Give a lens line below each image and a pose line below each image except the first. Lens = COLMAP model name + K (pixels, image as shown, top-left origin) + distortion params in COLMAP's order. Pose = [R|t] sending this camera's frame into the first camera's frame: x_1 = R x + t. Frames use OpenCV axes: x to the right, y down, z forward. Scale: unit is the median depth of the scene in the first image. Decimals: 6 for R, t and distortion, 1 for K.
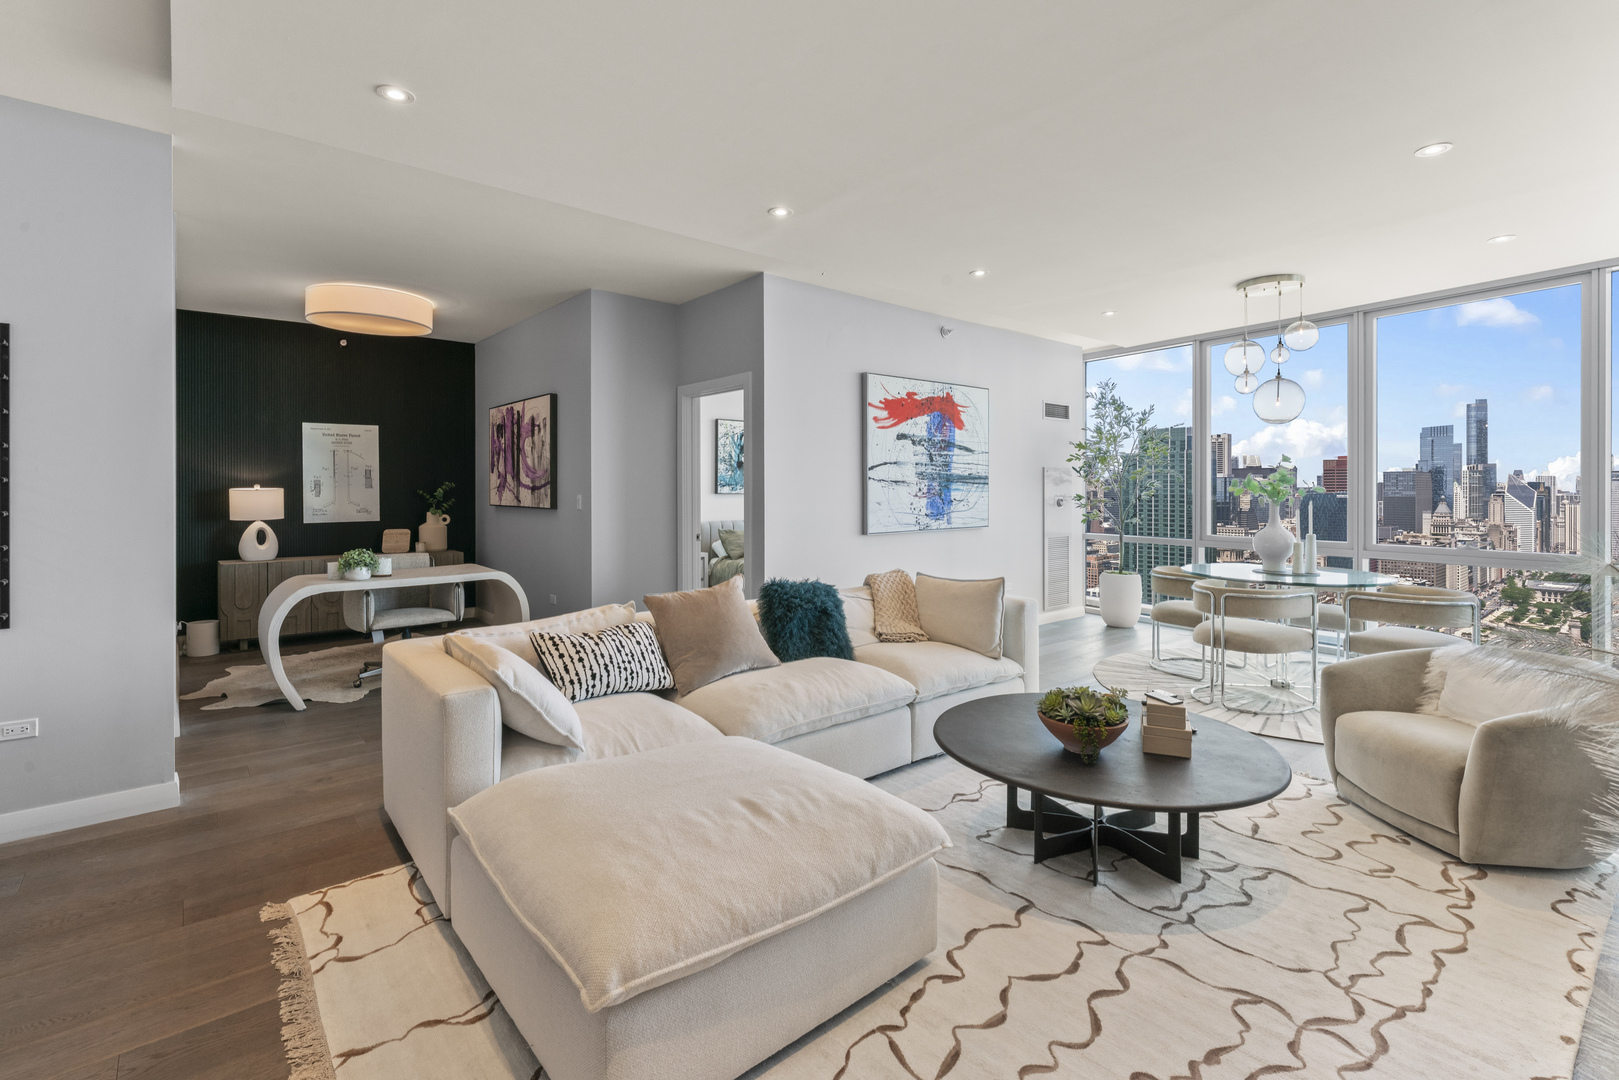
lens RADIAL K [[739.8, 0, 791.2], [0, 739.8, 494.1], [0, 0, 1]] dist [-0.001804, 0.000557]
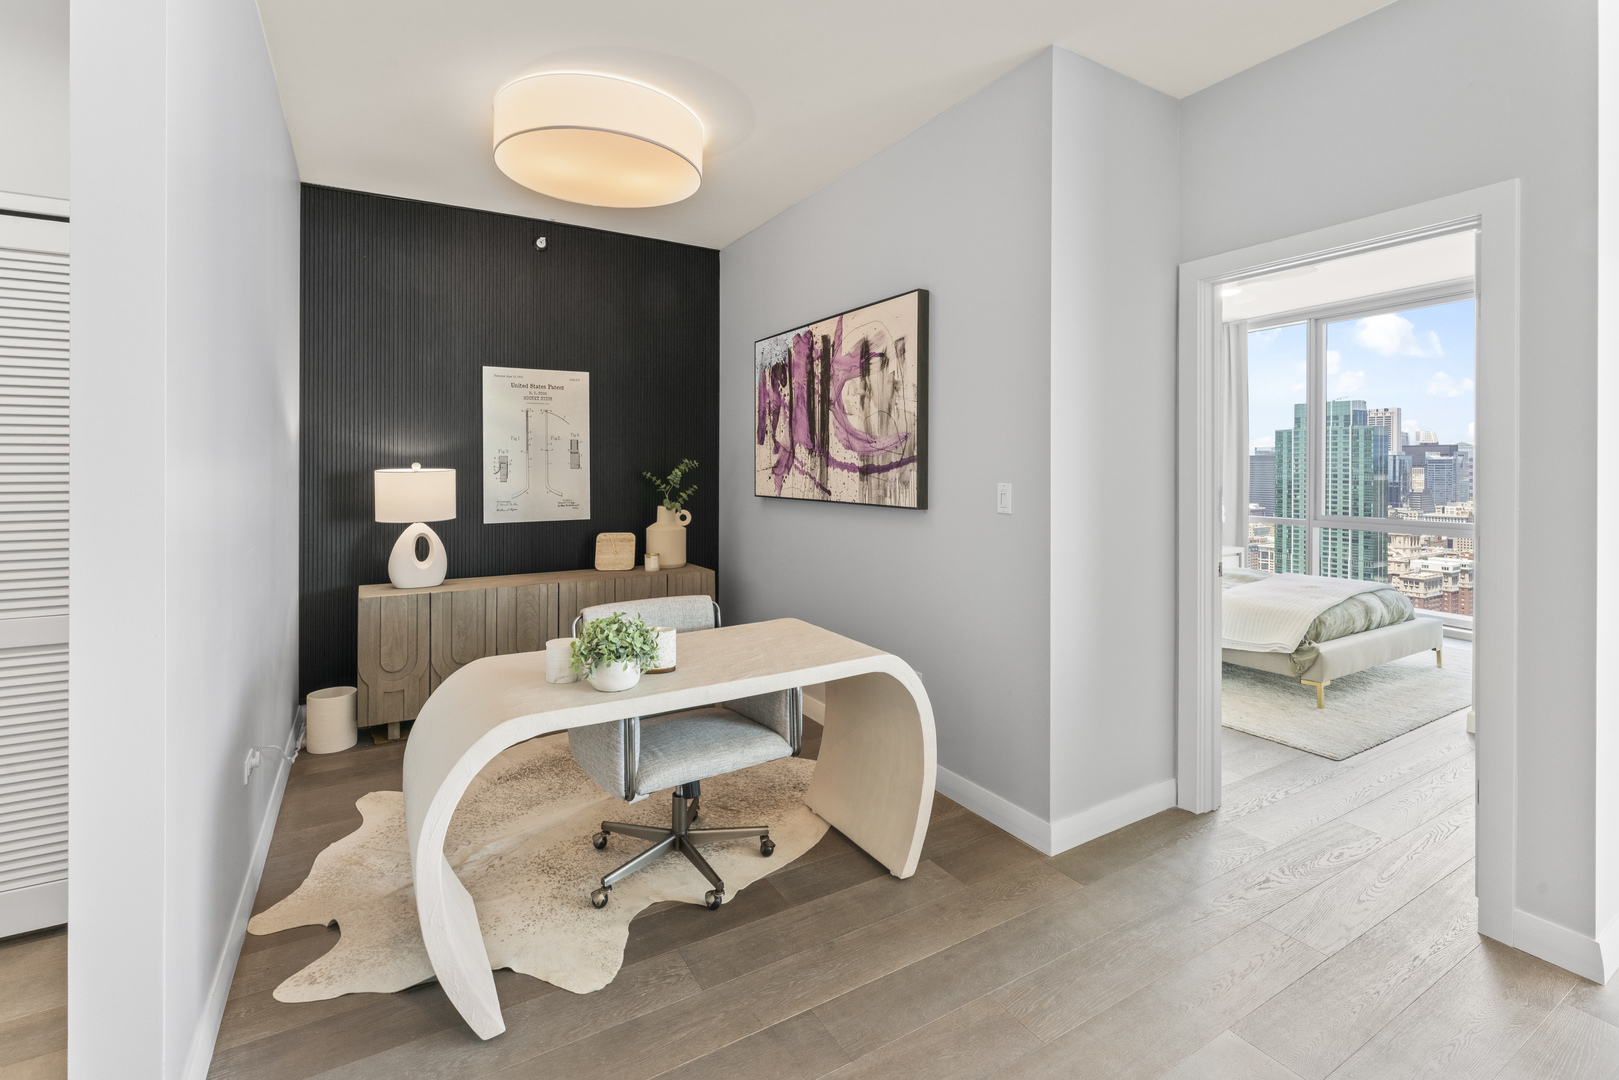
lens RADIAL K [[721.6, 0, 789.7], [0, 721.6, 468.5], [0, 0, 1]] dist [-0.008273, -0.000486]
pose [[0.986126, 0.002606, -0.165976, -0.275343], [-0.003377, 0.999985, -0.004362, -0.005895], [0.165962, 0.004862, 0.986120, 0.400238]]
